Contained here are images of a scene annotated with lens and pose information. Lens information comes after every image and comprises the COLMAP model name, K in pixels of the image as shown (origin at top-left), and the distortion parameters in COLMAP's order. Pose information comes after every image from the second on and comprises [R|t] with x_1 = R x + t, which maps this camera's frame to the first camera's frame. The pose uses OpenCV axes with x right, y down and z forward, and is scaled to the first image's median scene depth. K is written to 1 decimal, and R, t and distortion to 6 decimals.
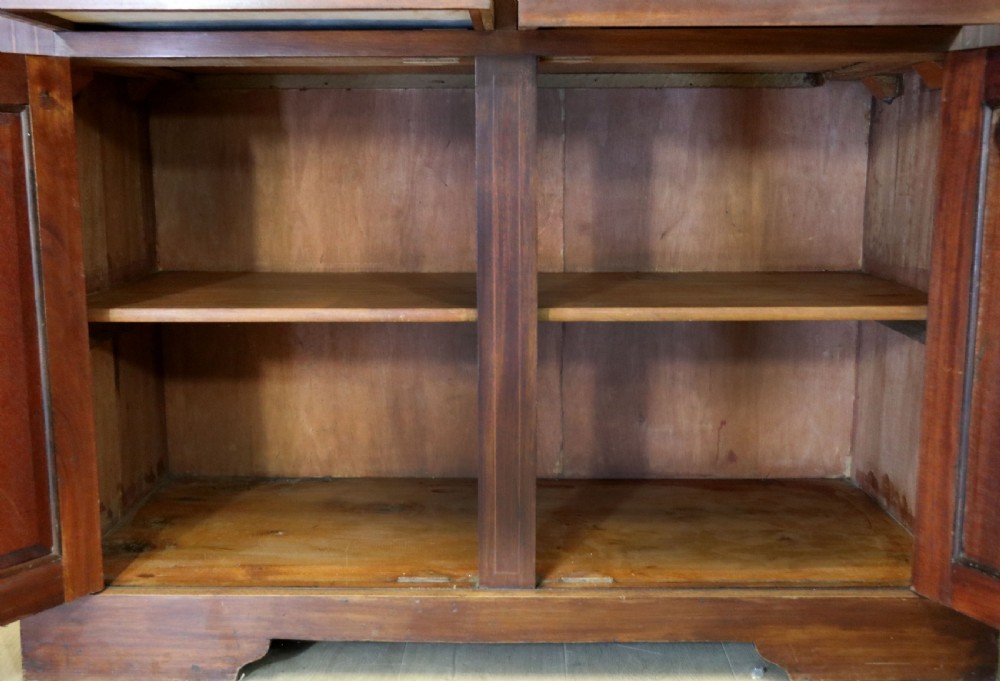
lens RADIAL K [[1214.4, 0, 518.3], [0, 1214.4, 337.9], [0, 0, 1]] dist [-0.031100, 0.000000]
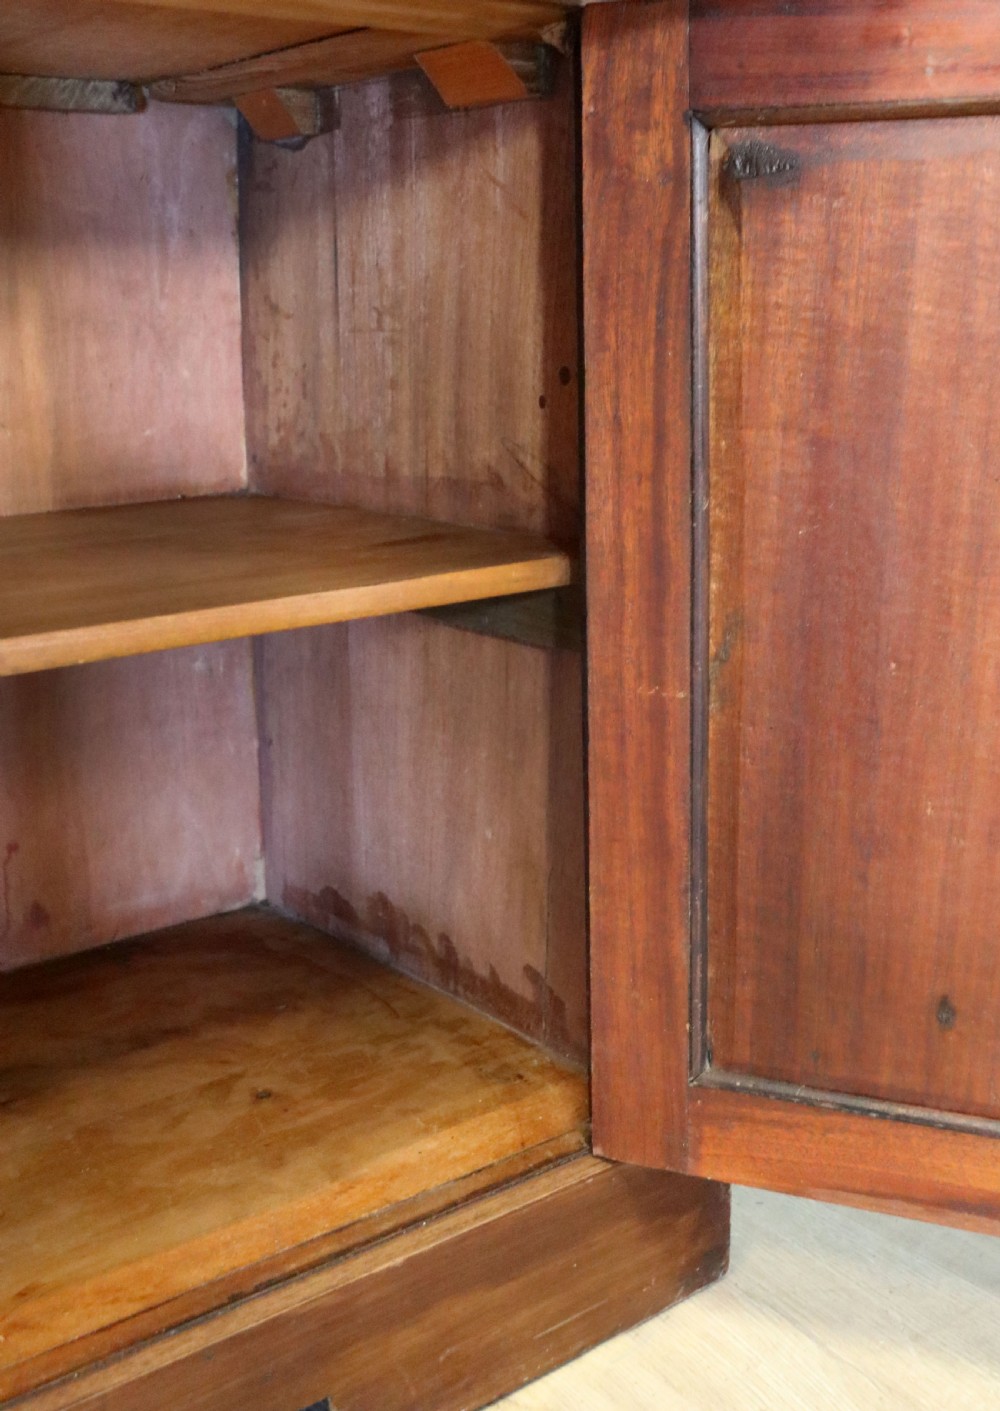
lens RADIAL K [[1665.7, 0, 577.7], [0, 1665.7, 588.2], [0, 0, 1]] dist [-0.067096, 0.000000]
pose [[0.762204, -0.117643, 0.636557, -0.061218], [0.107955, 0.992678, 0.054194, -0.044009], [-0.638271, 0.027413, 0.769323, 0.450165]]
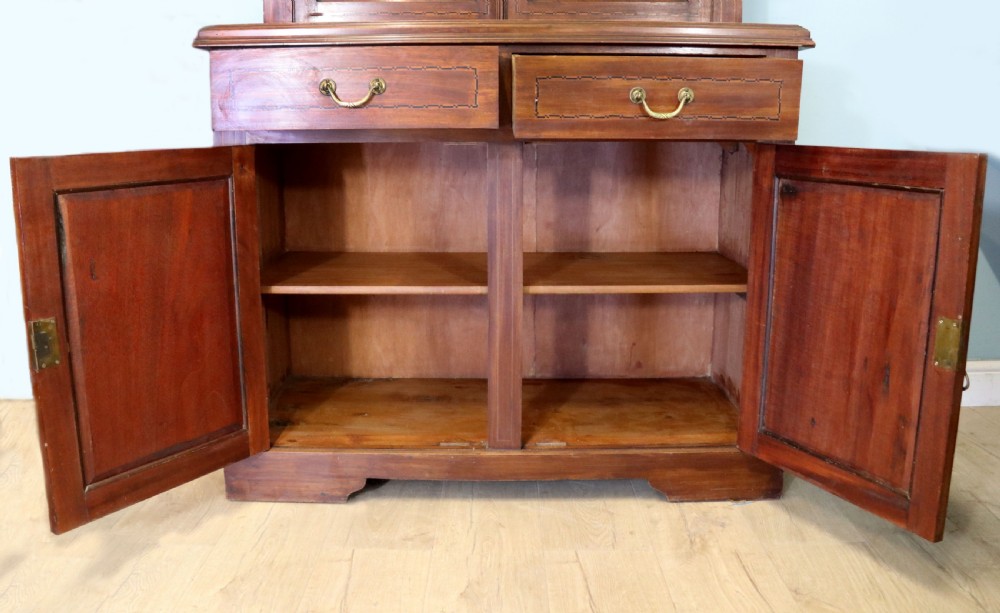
lens RADIAL K [[926.6, 0, 519.9], [0, 926.6, 239.7], [0, 0, 1]] dist [-0.186101, 0.136694]
pose [[0.999556, 0.001003, 0.029766, -0.024229], [-0.000957, 0.999998, -0.001578, -0.079801], [-0.029768, 0.001549, 0.999556, -0.271236]]
